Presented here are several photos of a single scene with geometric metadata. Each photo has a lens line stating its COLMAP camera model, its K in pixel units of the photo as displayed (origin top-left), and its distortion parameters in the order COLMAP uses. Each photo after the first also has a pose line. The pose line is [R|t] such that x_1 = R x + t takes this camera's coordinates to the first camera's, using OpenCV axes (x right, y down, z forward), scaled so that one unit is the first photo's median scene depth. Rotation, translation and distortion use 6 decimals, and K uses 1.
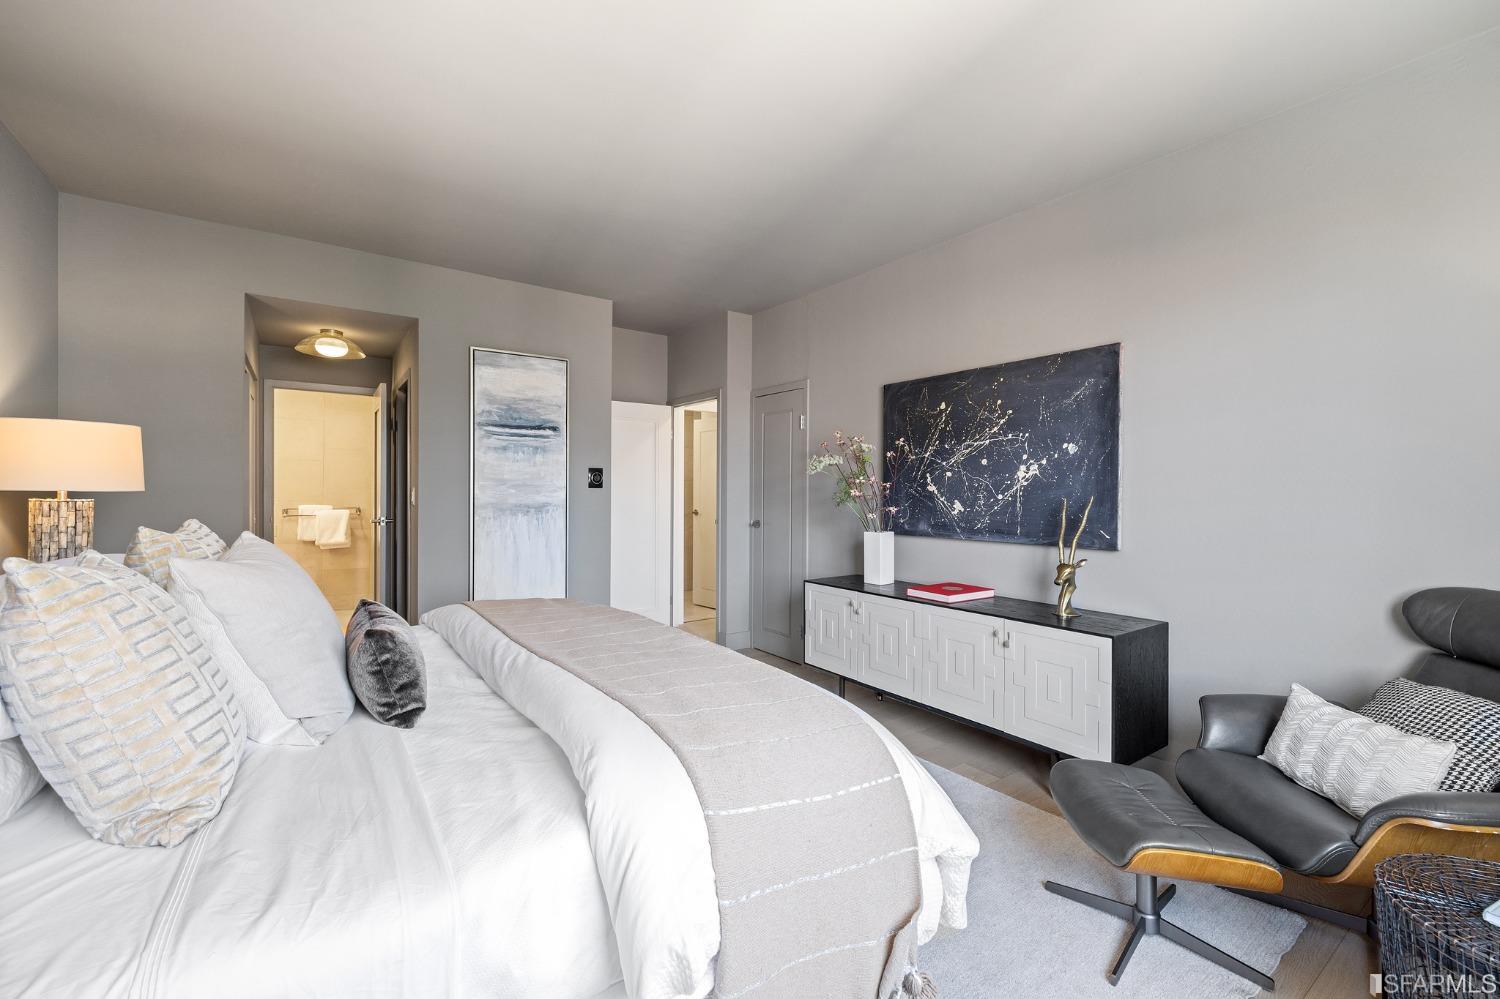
lens RADIAL K [[630.8, 0, 750.0], [0, 630.8, 499.5], [0, 0, 1]] dist [0.000809, 0.000061]
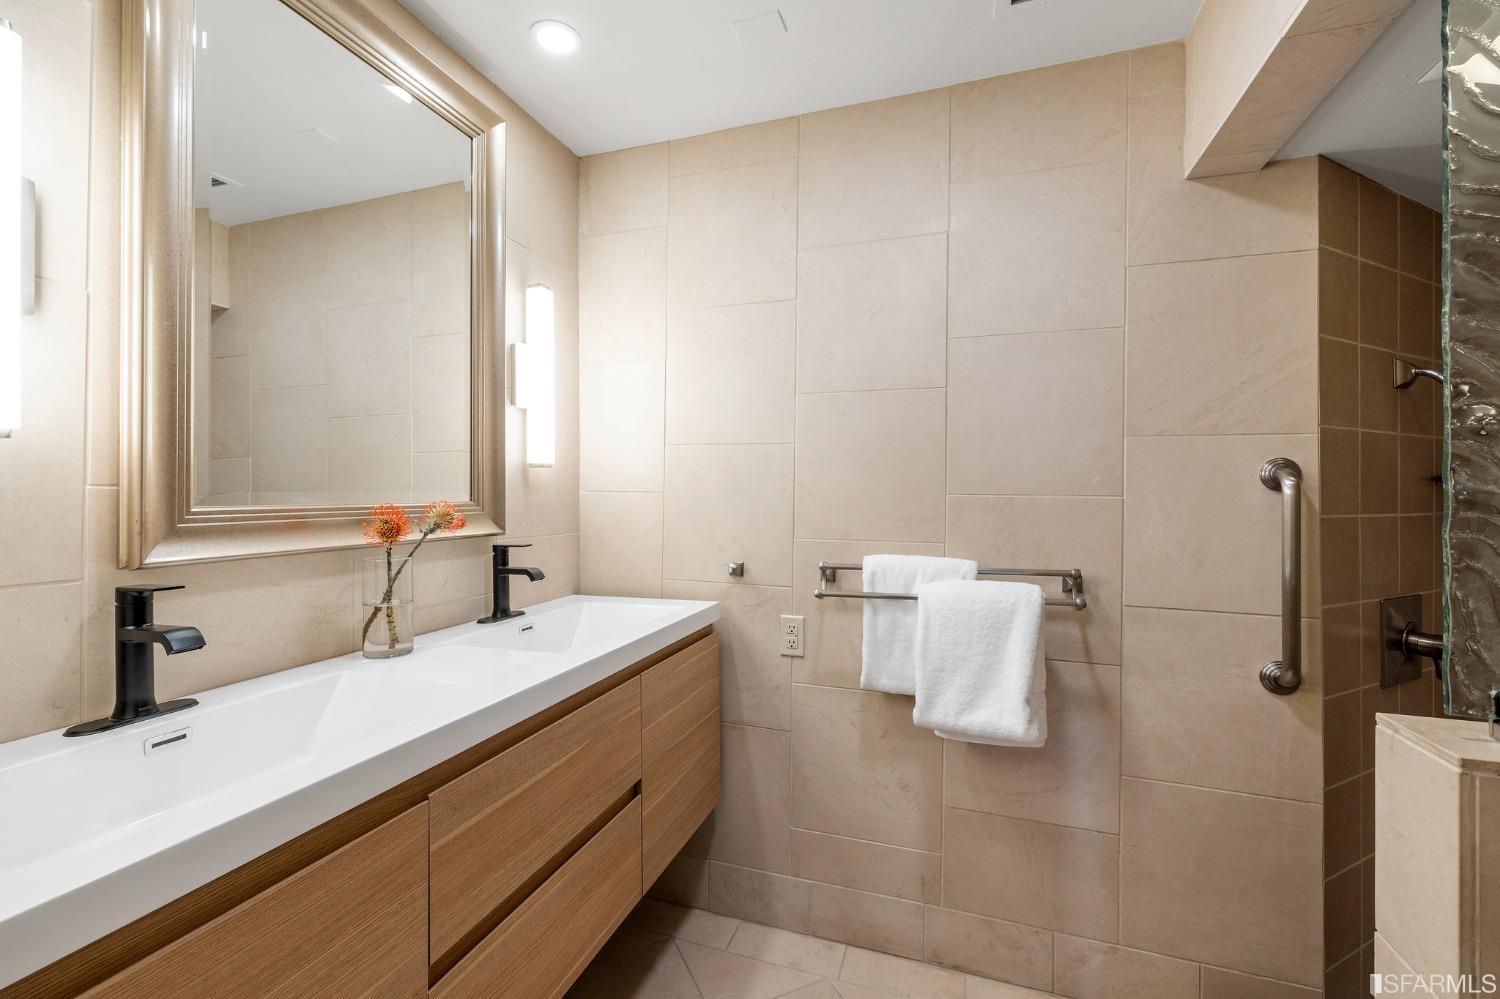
lens RADIAL K [[630.8, 0, 750.0], [0, 630.8, 499.5], [0, 0, 1]] dist [0.000809, 0.000061]
pose [[0.586786, -0.005458, -0.809723, -0.523281], [-0.002987, 0.999956, -0.008905, -0.012087], [0.809736, 0.007644, 0.586744, 0.798009]]
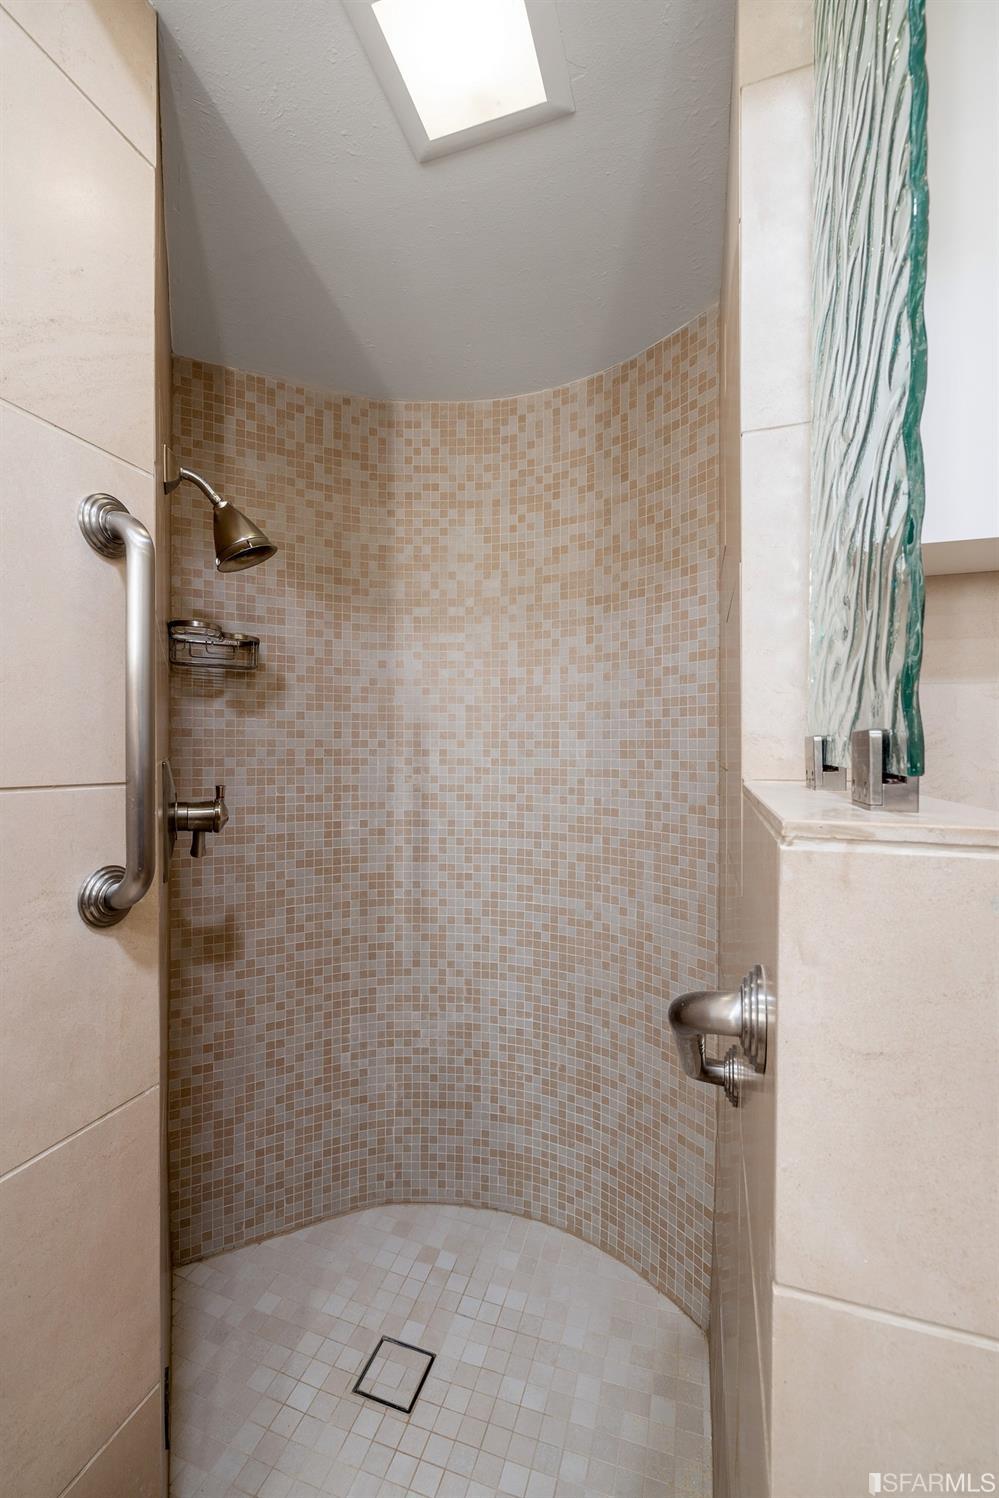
lens RADIAL K [[630.0, 0, 499.5], [0, 630.0, 749.0], [0, 0, 1]] dist [0.000809, 0.000061]
pose [[0.806052, -0.004896, 0.591825, -0.603281], [0.004128, 0.999988, 0.002651, 0.018655], [-0.591831, 0.000306, 0.806062, 0.932551]]
